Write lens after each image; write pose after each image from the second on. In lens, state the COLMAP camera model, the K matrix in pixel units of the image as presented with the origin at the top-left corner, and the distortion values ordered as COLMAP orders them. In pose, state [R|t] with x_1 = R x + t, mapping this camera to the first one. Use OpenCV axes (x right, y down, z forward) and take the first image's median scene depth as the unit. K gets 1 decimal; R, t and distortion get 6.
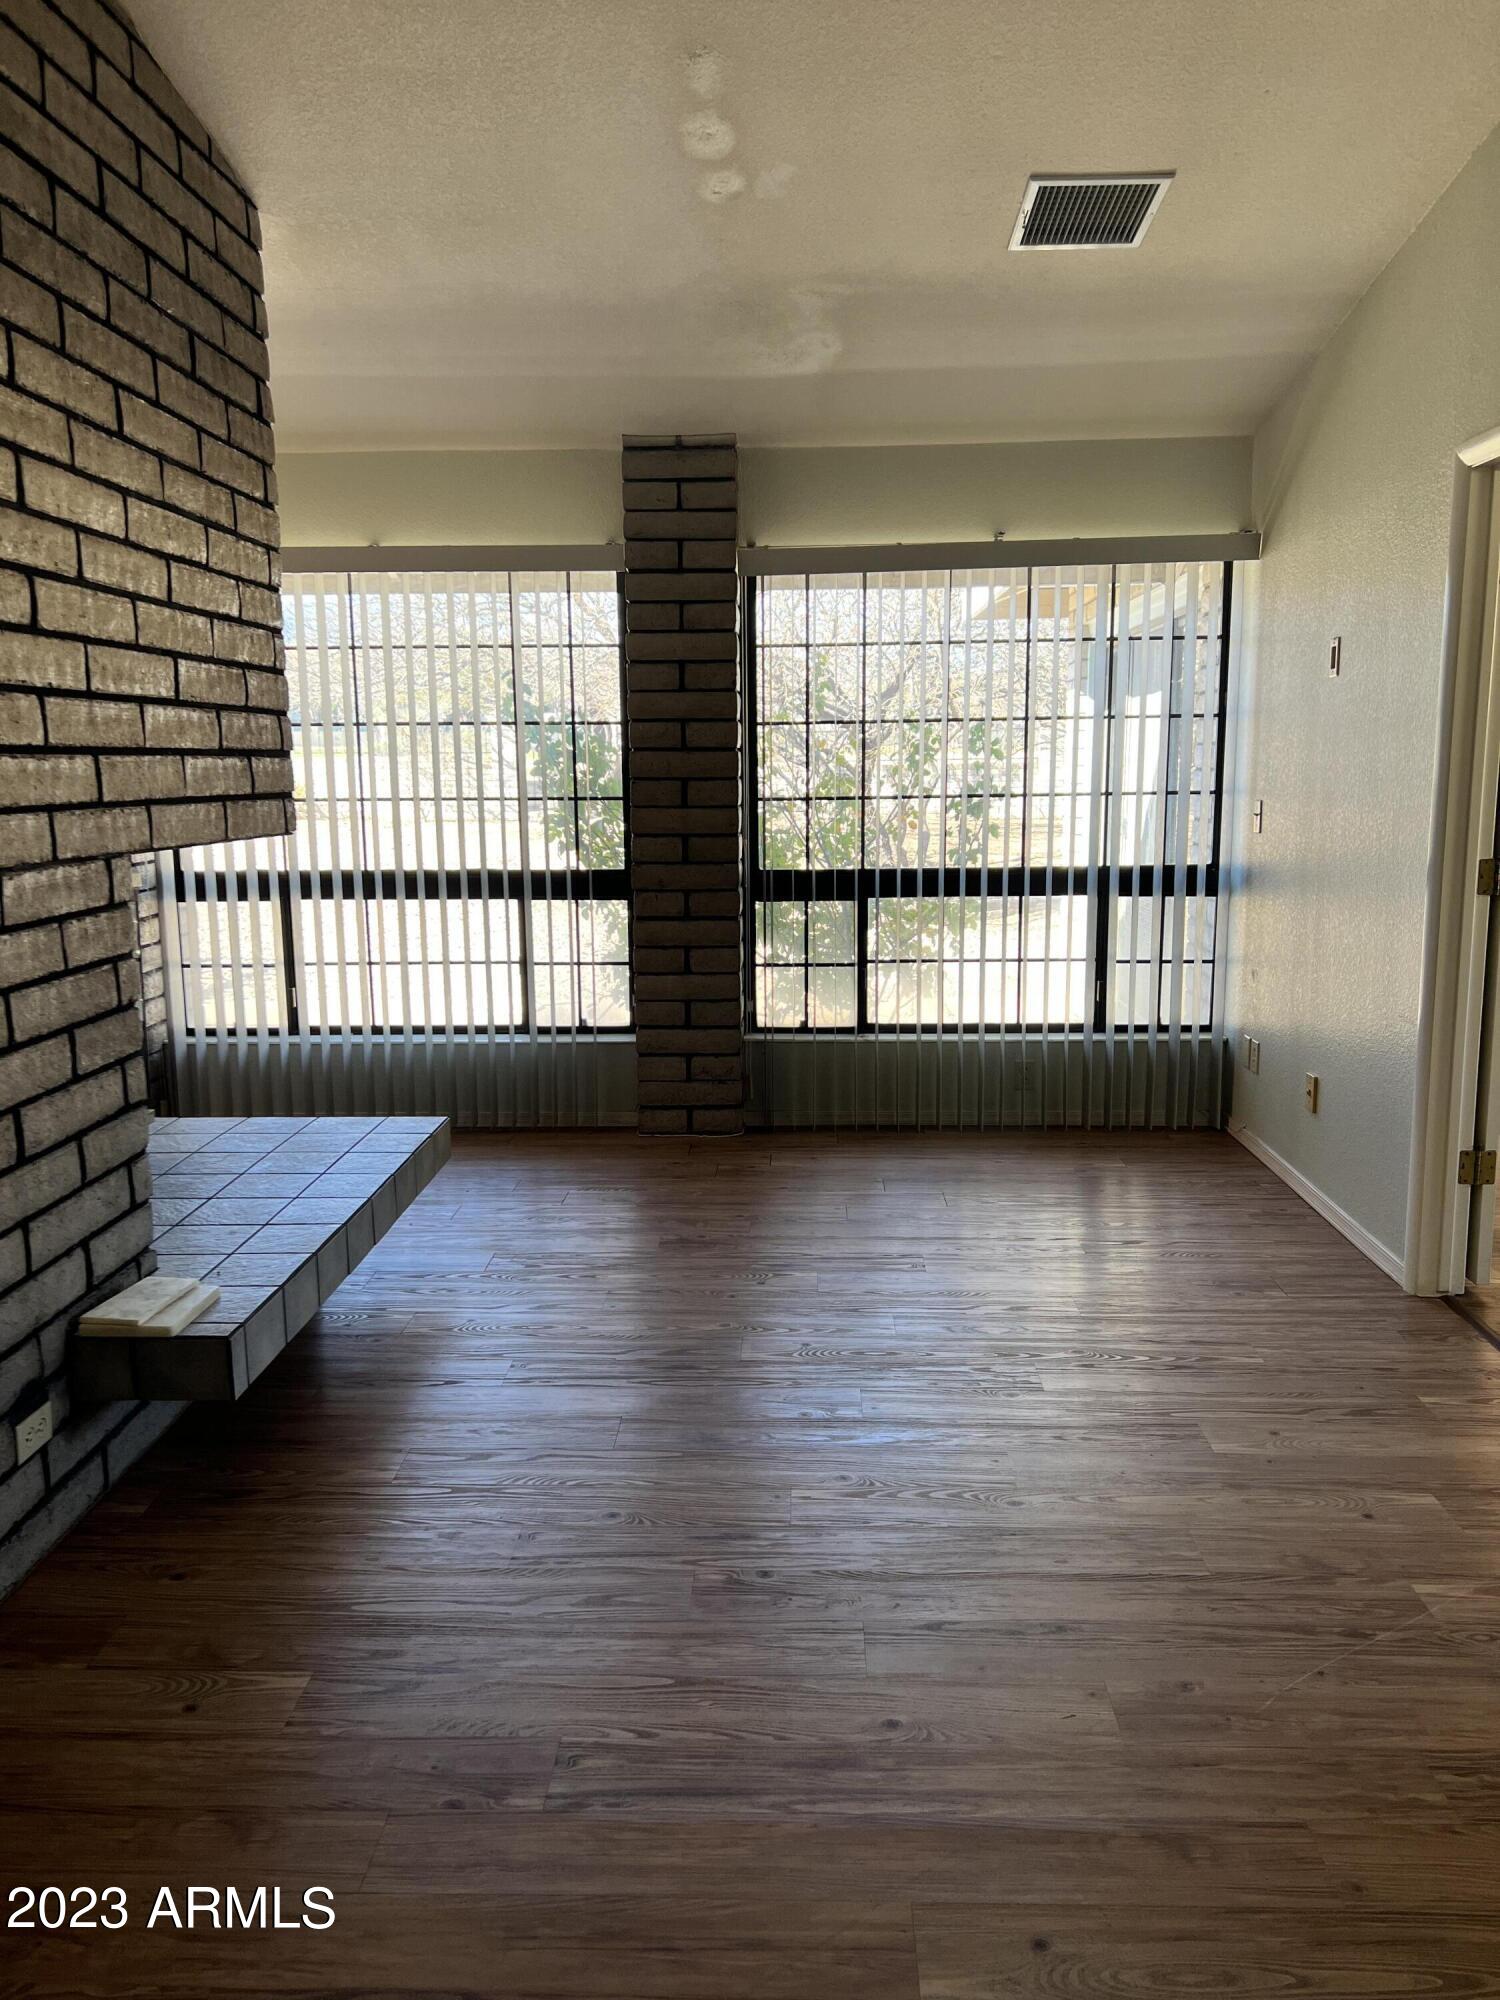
lens RADIAL K [[1504.8, 0, 748.2], [0, 1504.8, 1002.3], [0, 0, 1]] dist [0.018793, -0.002545]
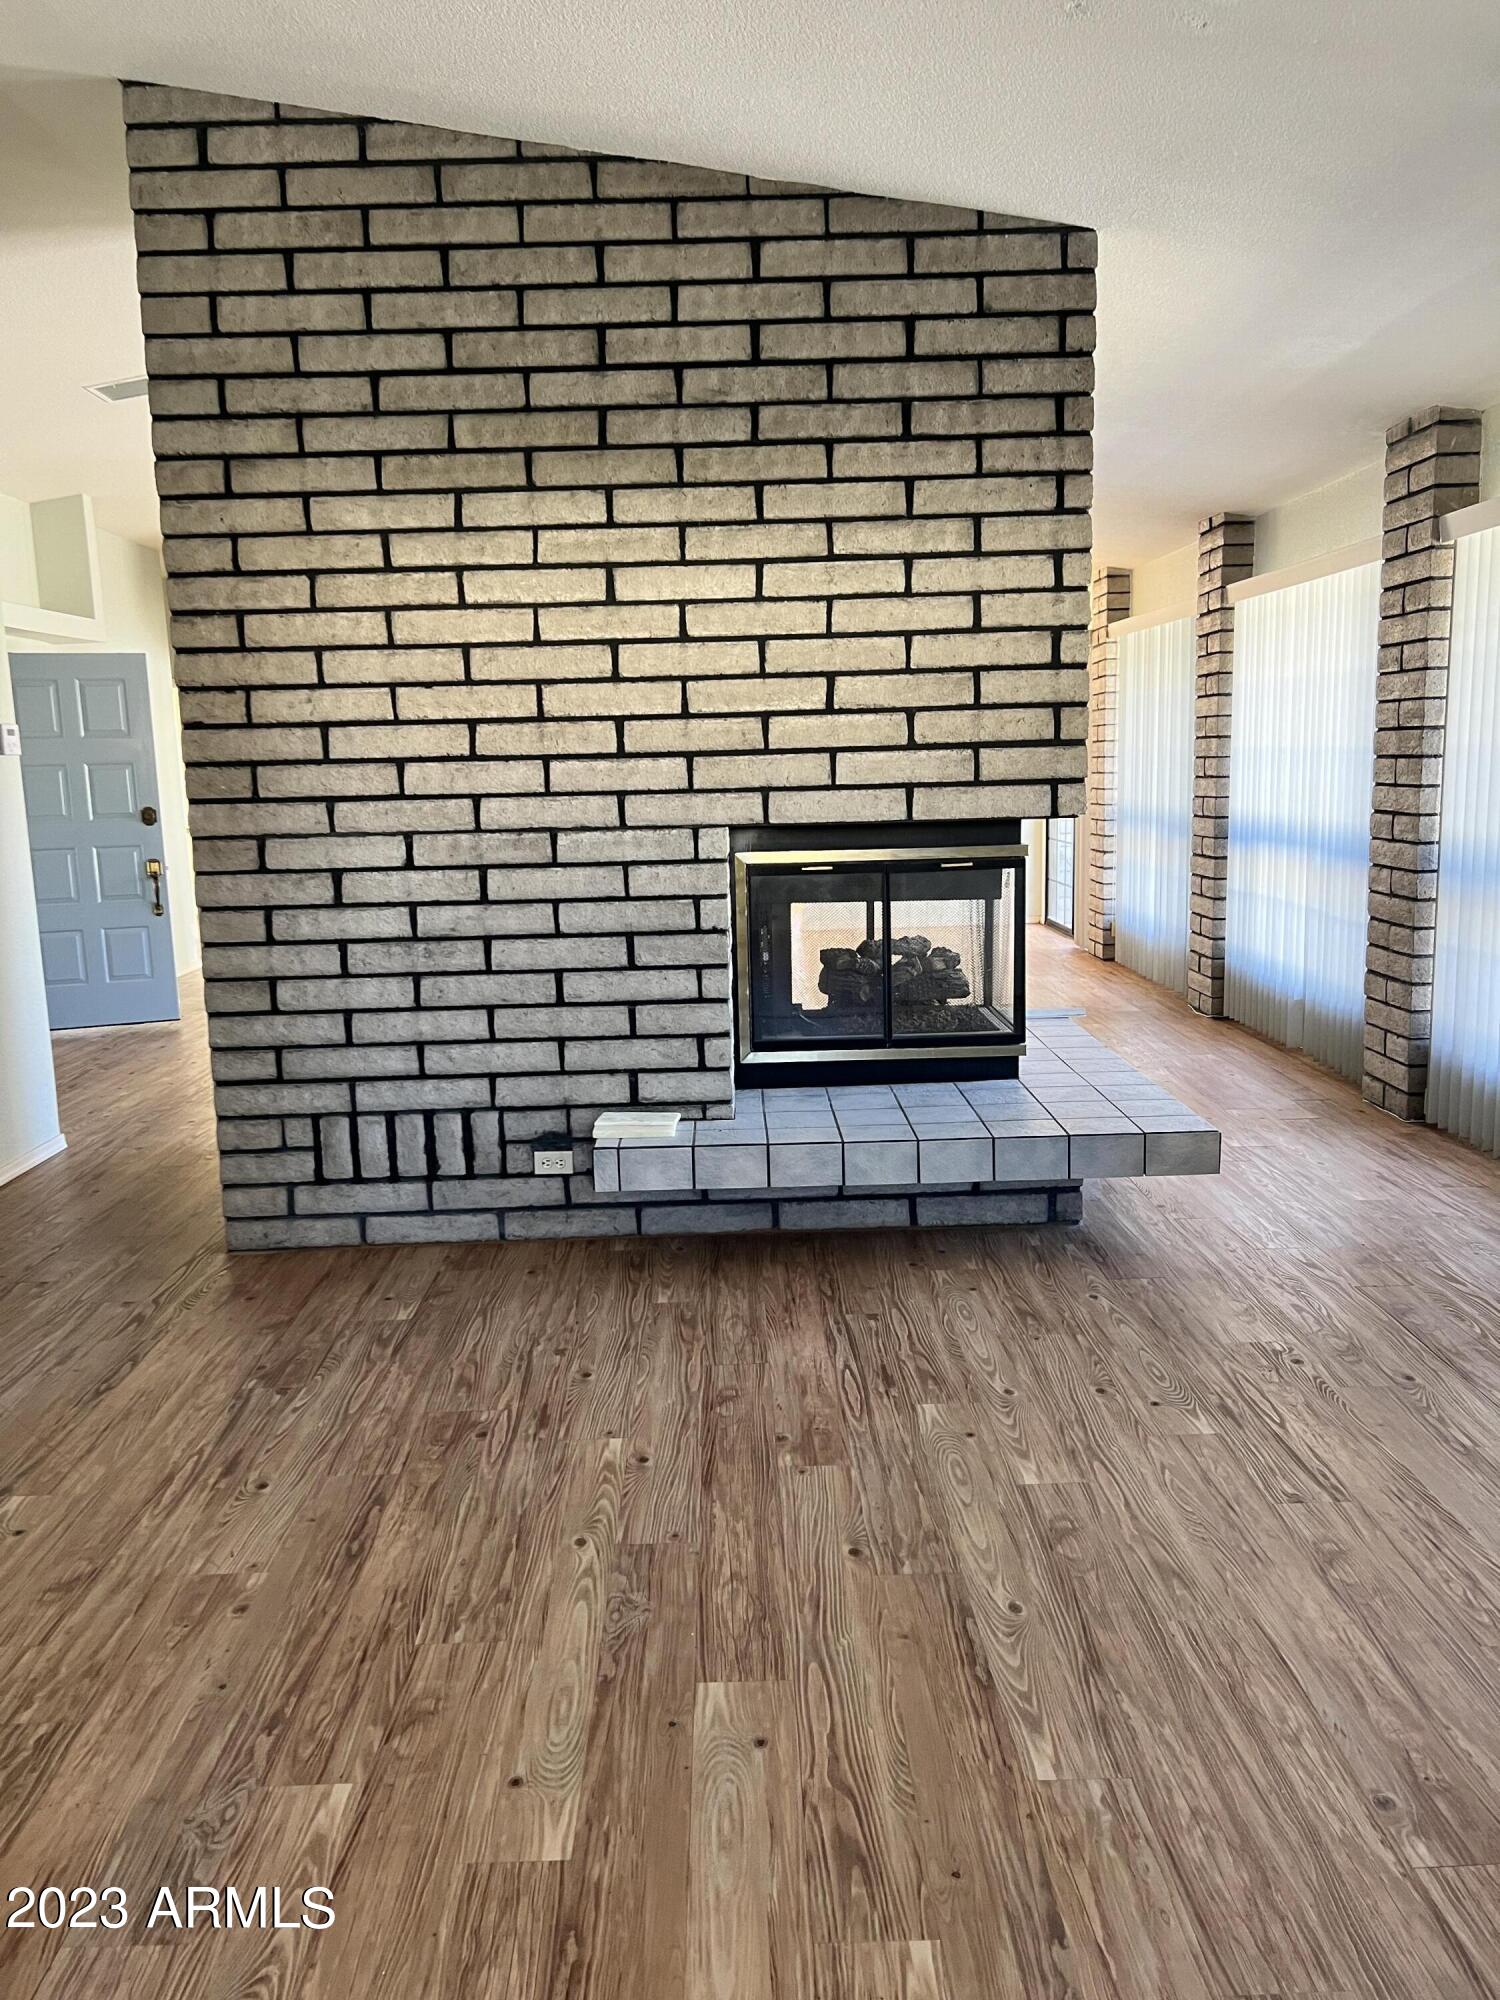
lens RADIAL K [[1504.8, 0, 741.9], [0, 1504.8, 1005.4], [0, 0, 1]] dist [0.018793, -0.002545]
pose [[0.045028, 0.163973, -0.985437, 1.118076], [-0.131477, 0.978829, 0.156866, -0.173225], [0.990296, 0.122499, 0.065634, 1.041106]]
